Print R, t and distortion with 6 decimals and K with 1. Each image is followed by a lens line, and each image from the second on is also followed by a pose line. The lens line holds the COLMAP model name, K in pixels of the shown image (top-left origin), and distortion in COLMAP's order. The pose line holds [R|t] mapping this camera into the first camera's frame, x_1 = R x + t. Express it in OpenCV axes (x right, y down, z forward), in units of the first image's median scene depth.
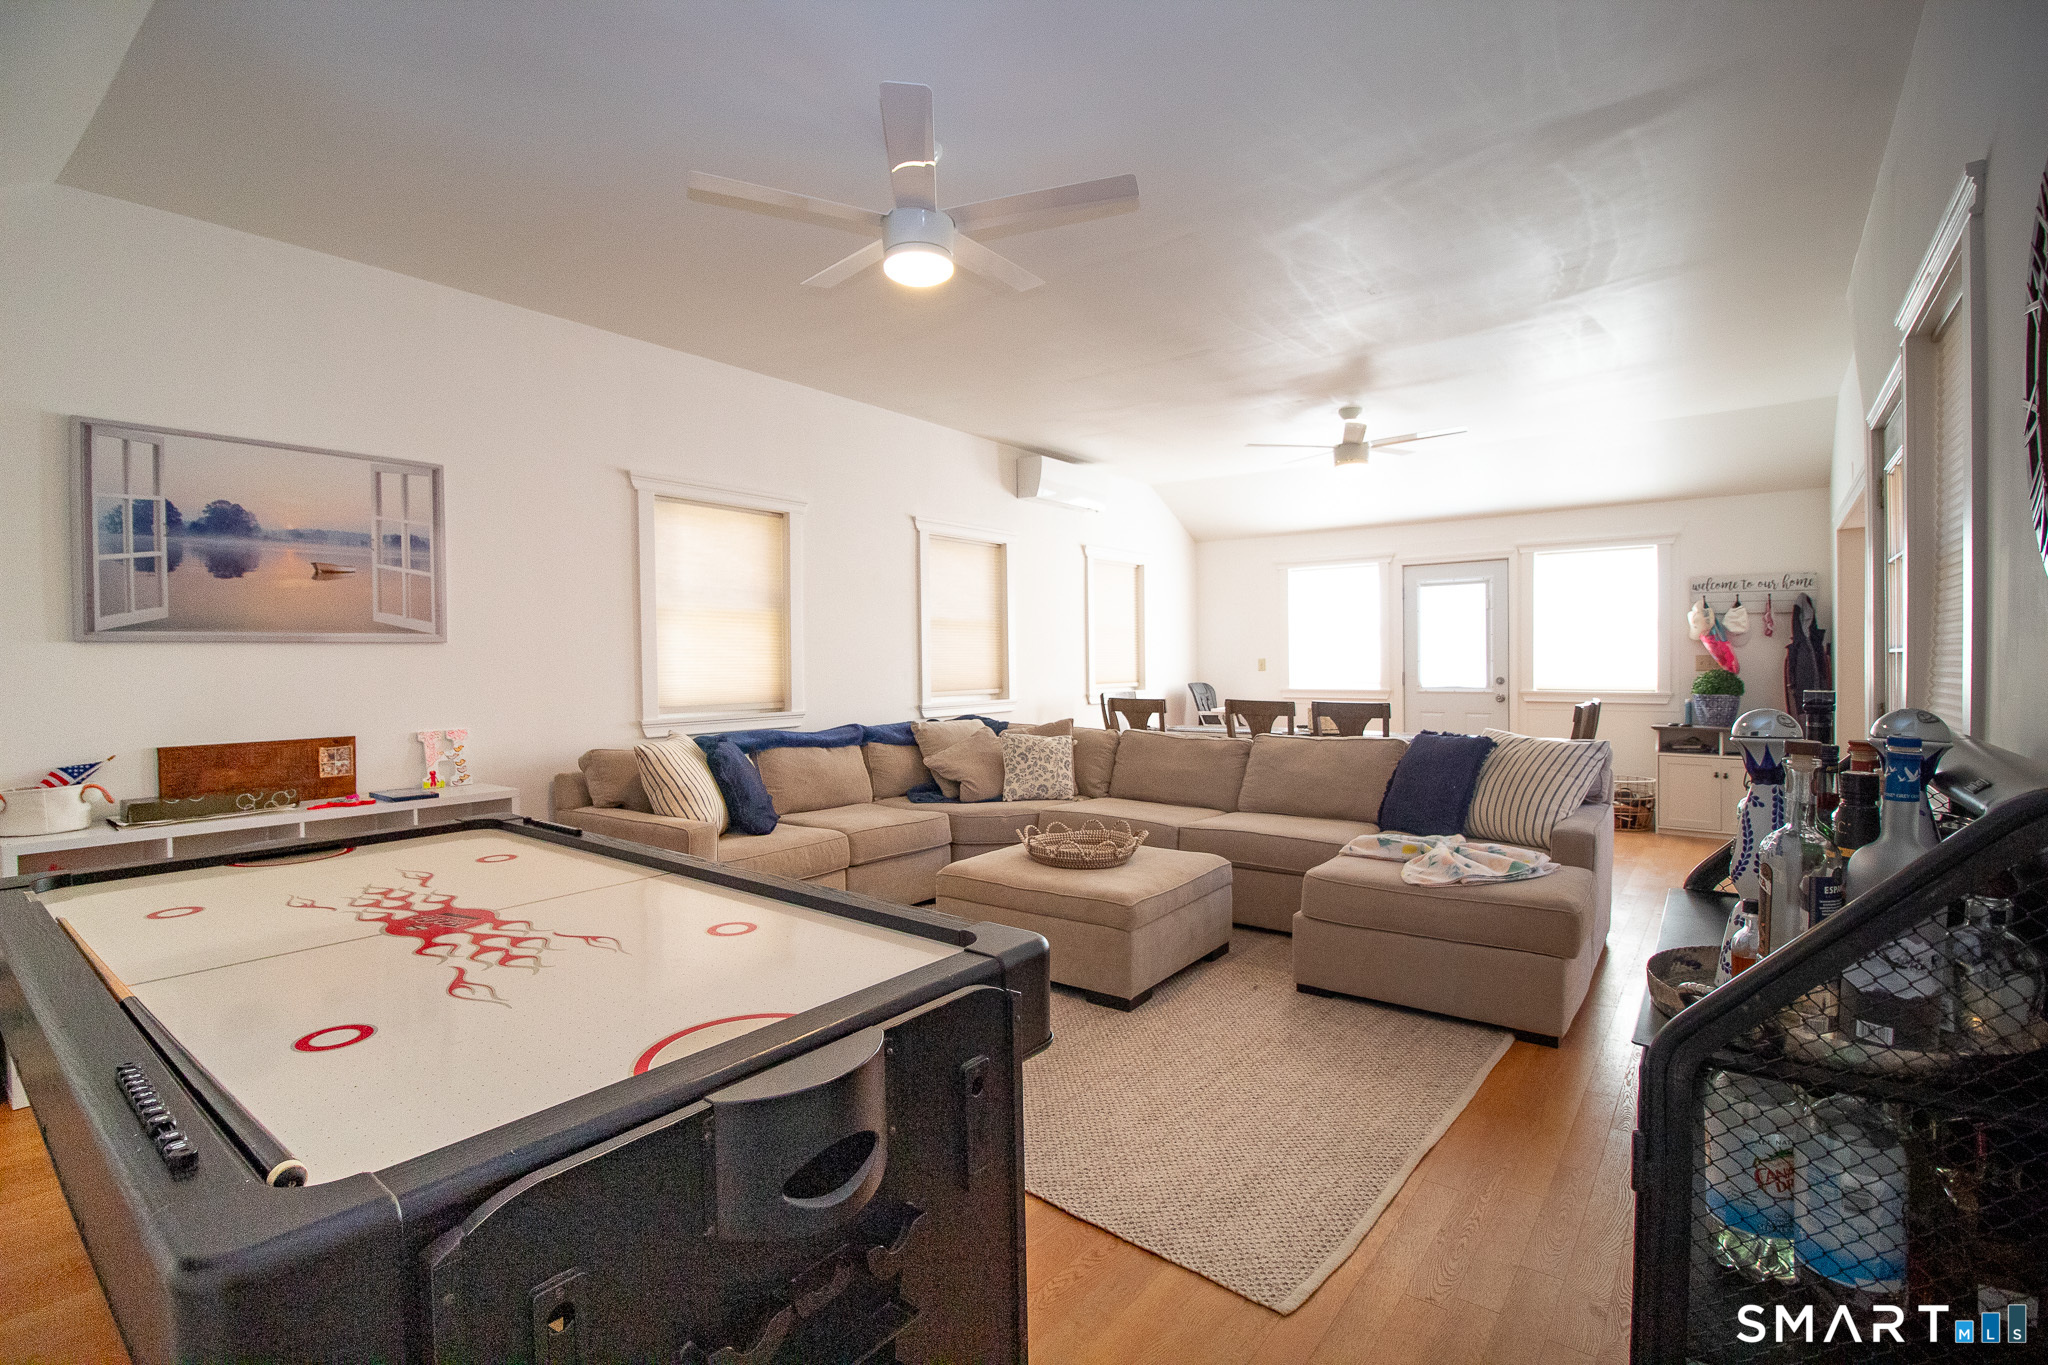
lens RADIAL K [[935.3, 0, 1024.0], [0, 935.3, 682.5], [0, 0, 1]] dist [-0.000341, -0.000048]
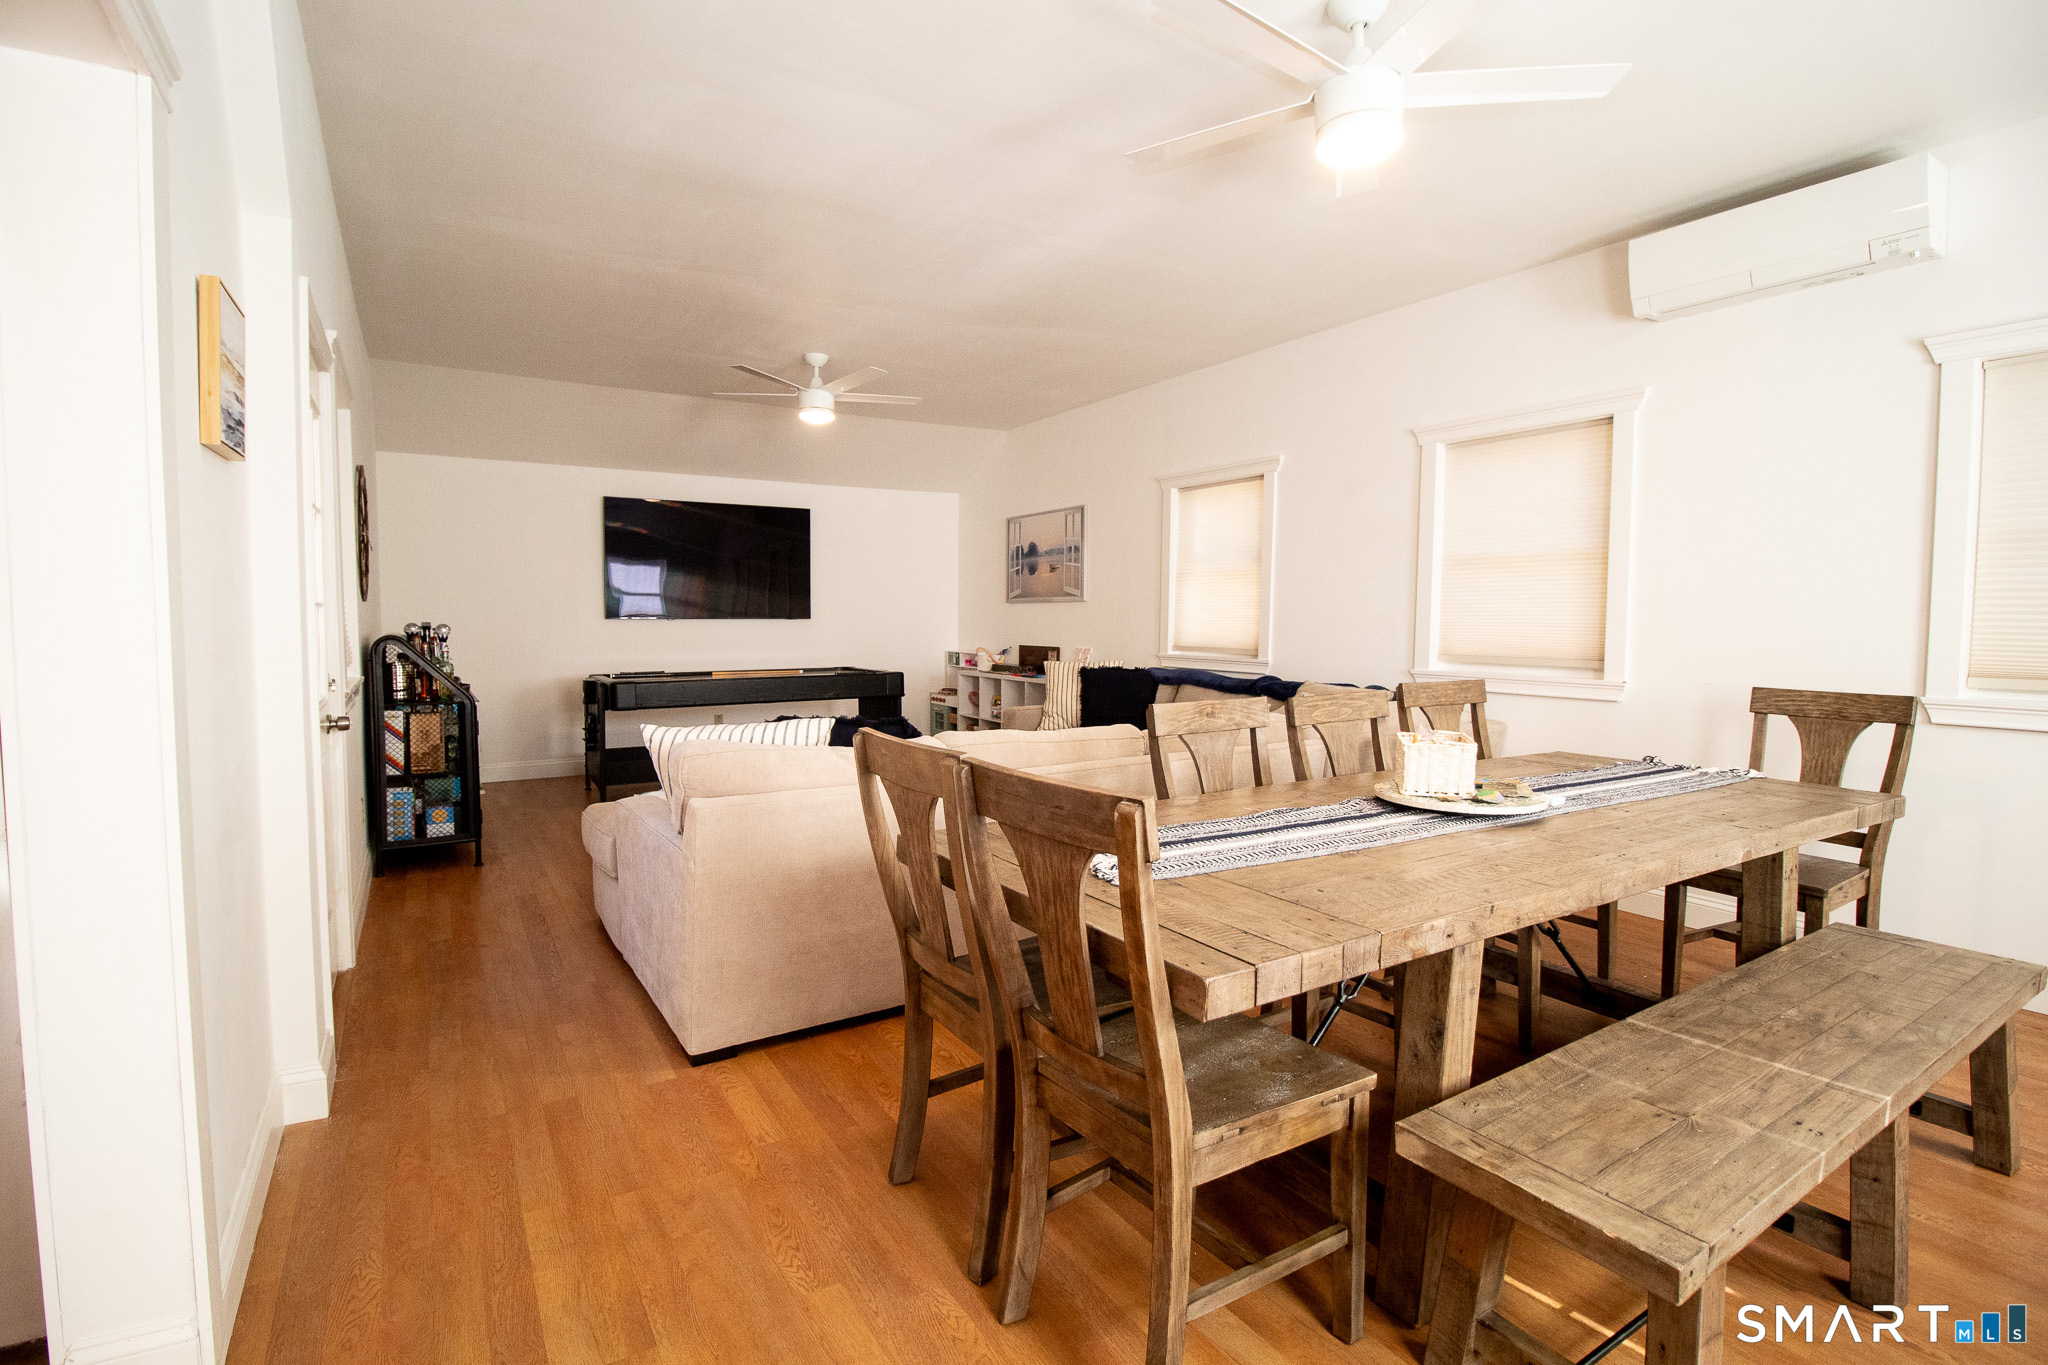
lens RADIAL K [[979.6, 0, 1024.0], [0, 979.6, 682.5], [0, 0, 1]] dist [-0.000922, -0.000158]
pose [[-0.337100, 0.069693, -0.938886, 1.324454], [-0.024094, 0.996291, 0.082605, -0.040922], [0.941161, 0.050468, -0.334170, 1.625599]]
